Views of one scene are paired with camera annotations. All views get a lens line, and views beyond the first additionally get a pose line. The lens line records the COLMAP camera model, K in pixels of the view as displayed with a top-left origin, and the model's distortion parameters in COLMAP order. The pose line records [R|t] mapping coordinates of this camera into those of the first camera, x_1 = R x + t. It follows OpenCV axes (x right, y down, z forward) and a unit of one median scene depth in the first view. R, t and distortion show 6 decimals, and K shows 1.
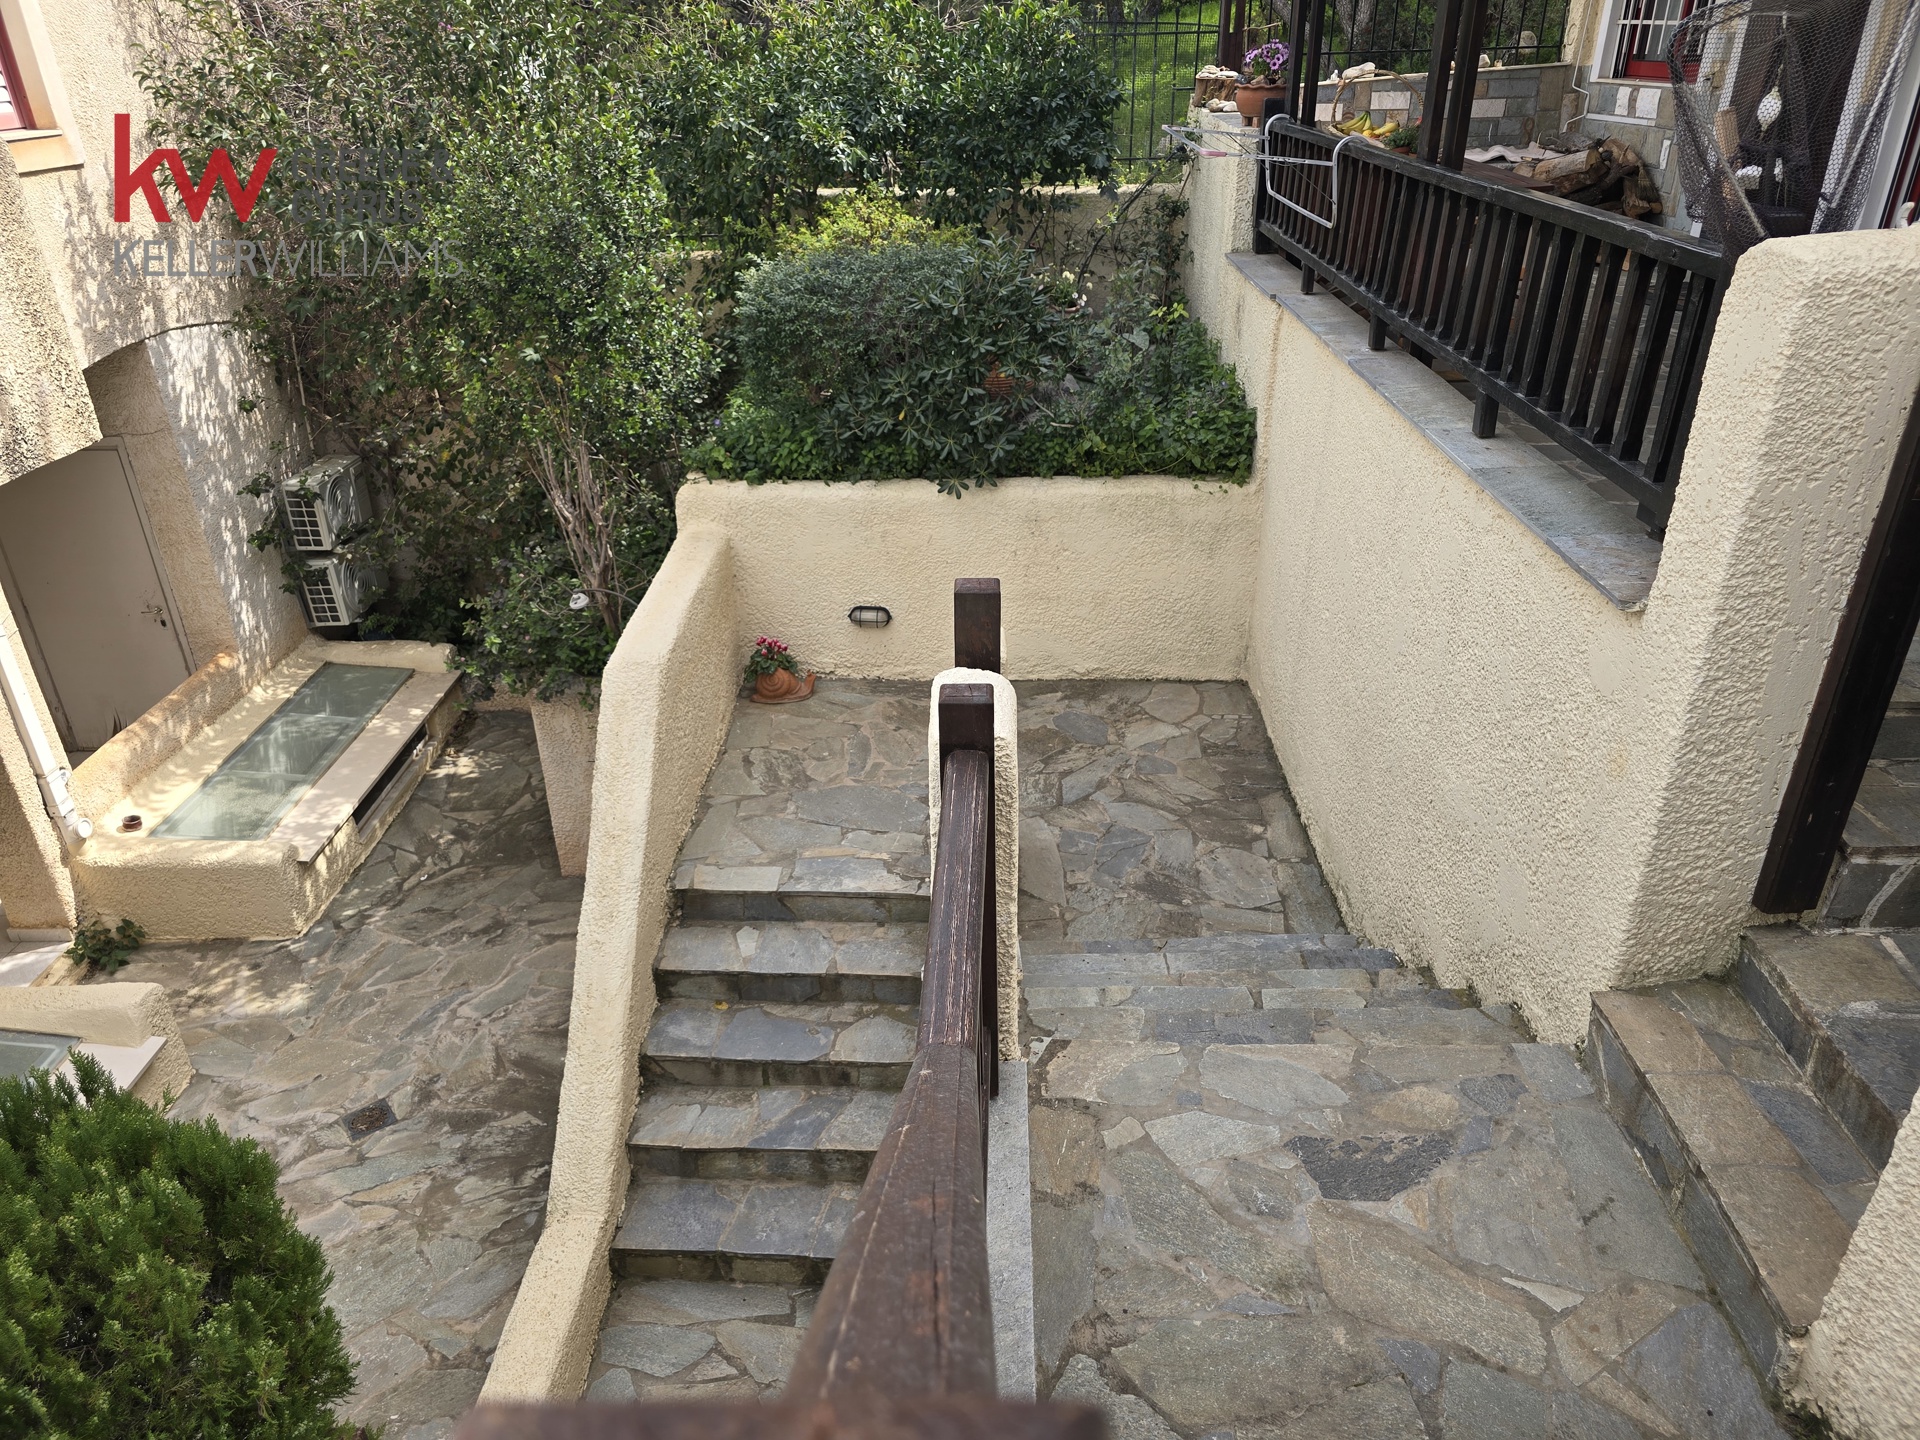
lens RADIAL K [[1284.1, 0, 954.2], [0, 1284.1, 724.6], [0, 0, 1]] dist [0.068047, -0.056188]
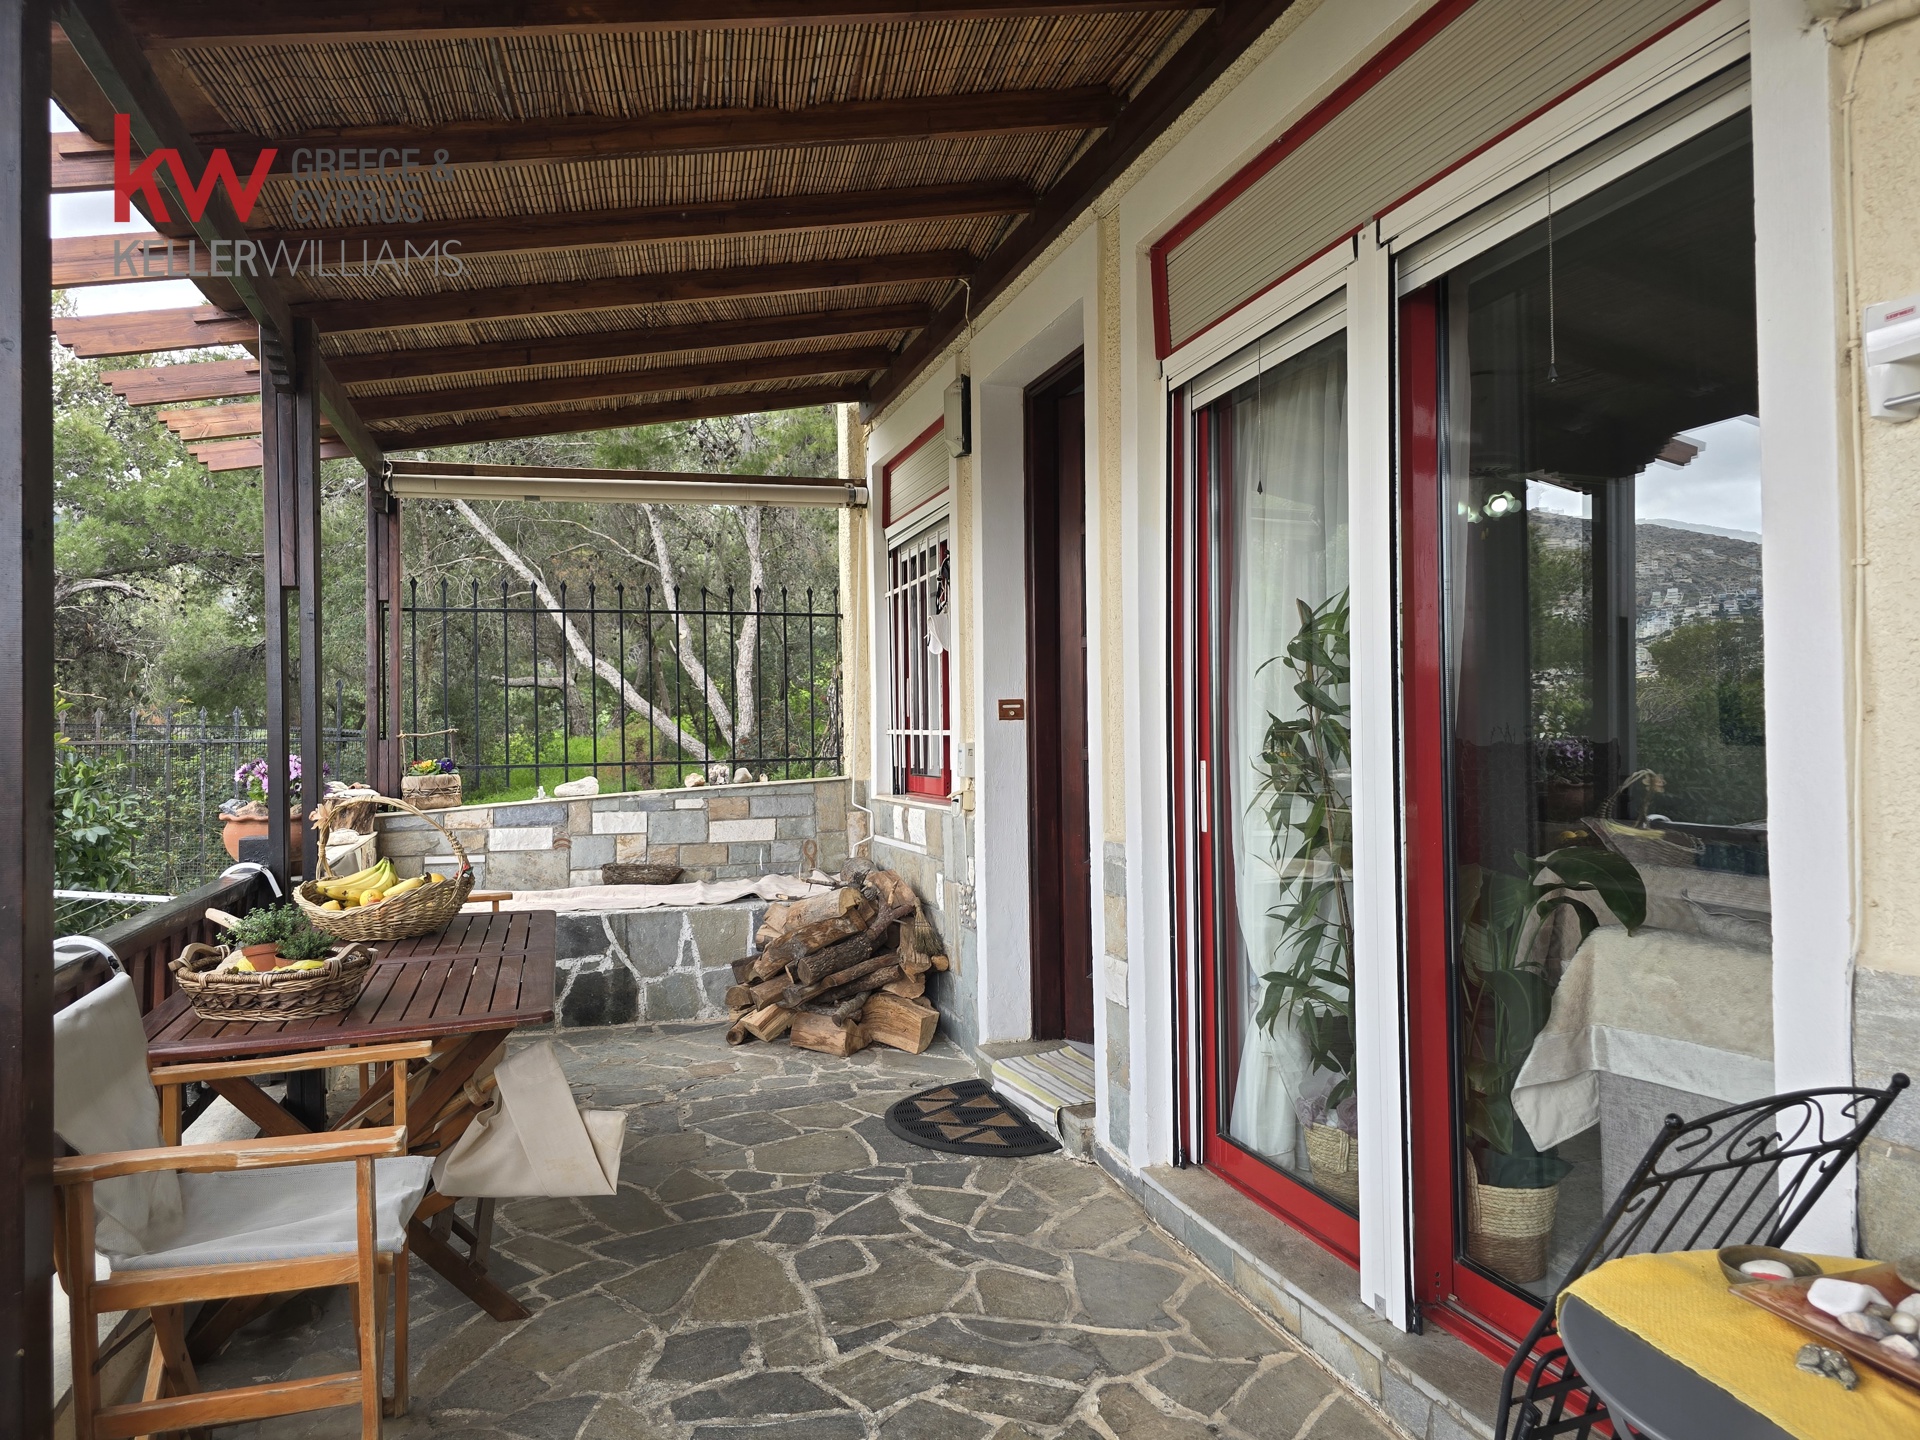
lens RADIAL K [[1284.1, 0, 967.1], [0, 1284.1, 724.8], [0, 0, 1]] dist [0.068047, -0.056188]
pose [[0.948603, 0.004645, 0.316435, 0.297787], [0.148190, 0.876975, -0.457115, -0.170378], [-0.279629, 0.480513, 0.831213, 0.325029]]
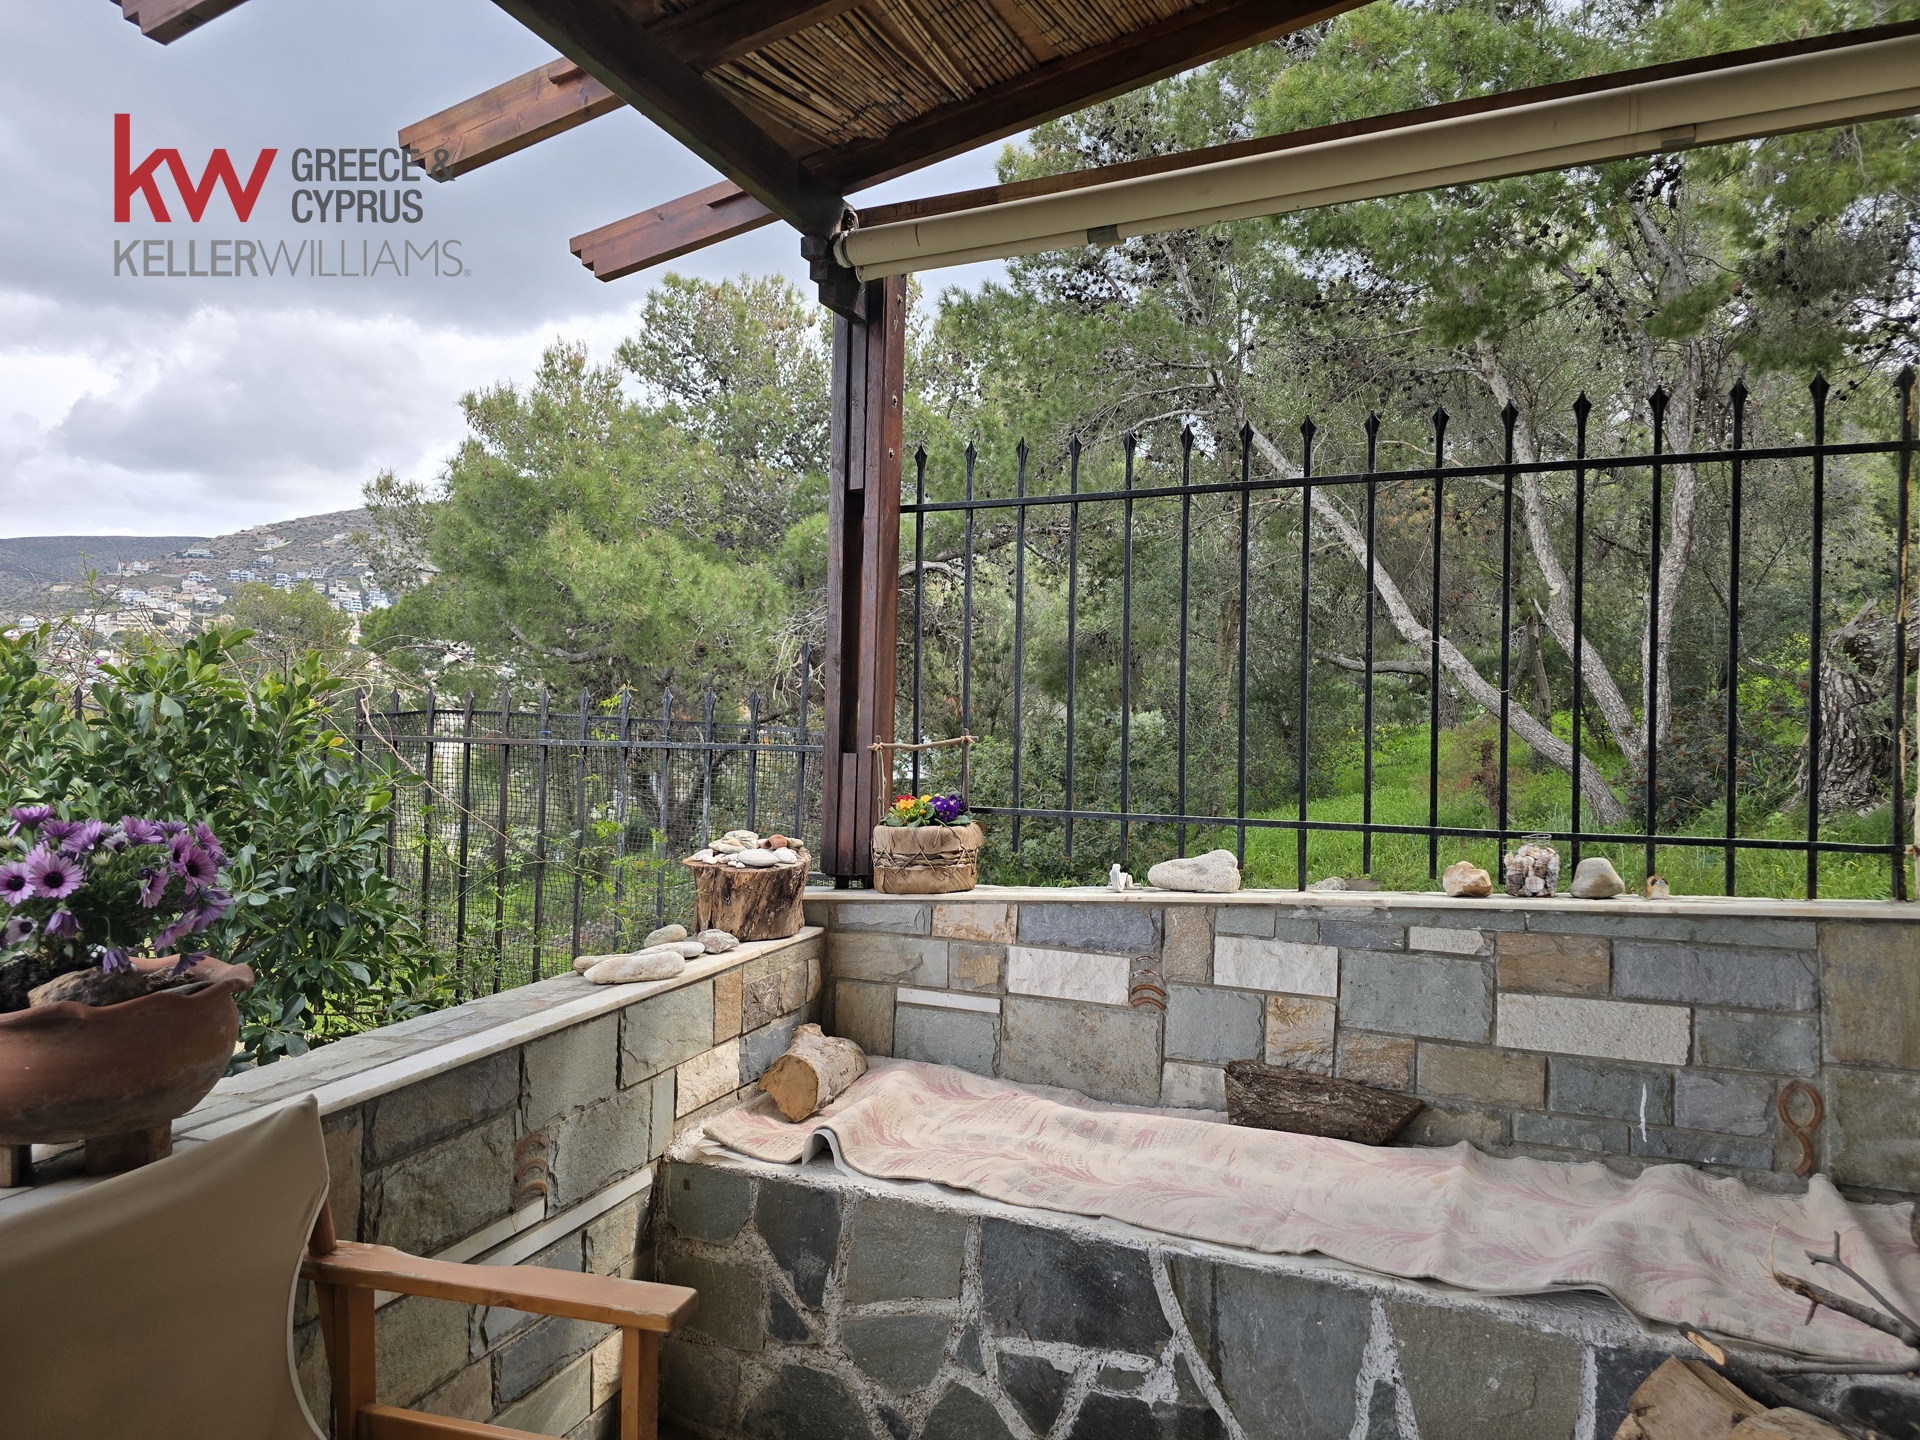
lens RADIAL K [[1284.1, 0, 964.5], [0, 1284.1, 713.0], [0, 0, 1]] dist [0.068047, -0.056188]
pose [[0.939742, 0.030613, -0.340511, 0.378796], [-0.189117, 0.876273, -0.443148, -0.389851], [0.284814, 0.480841, 0.829260, 0.709950]]
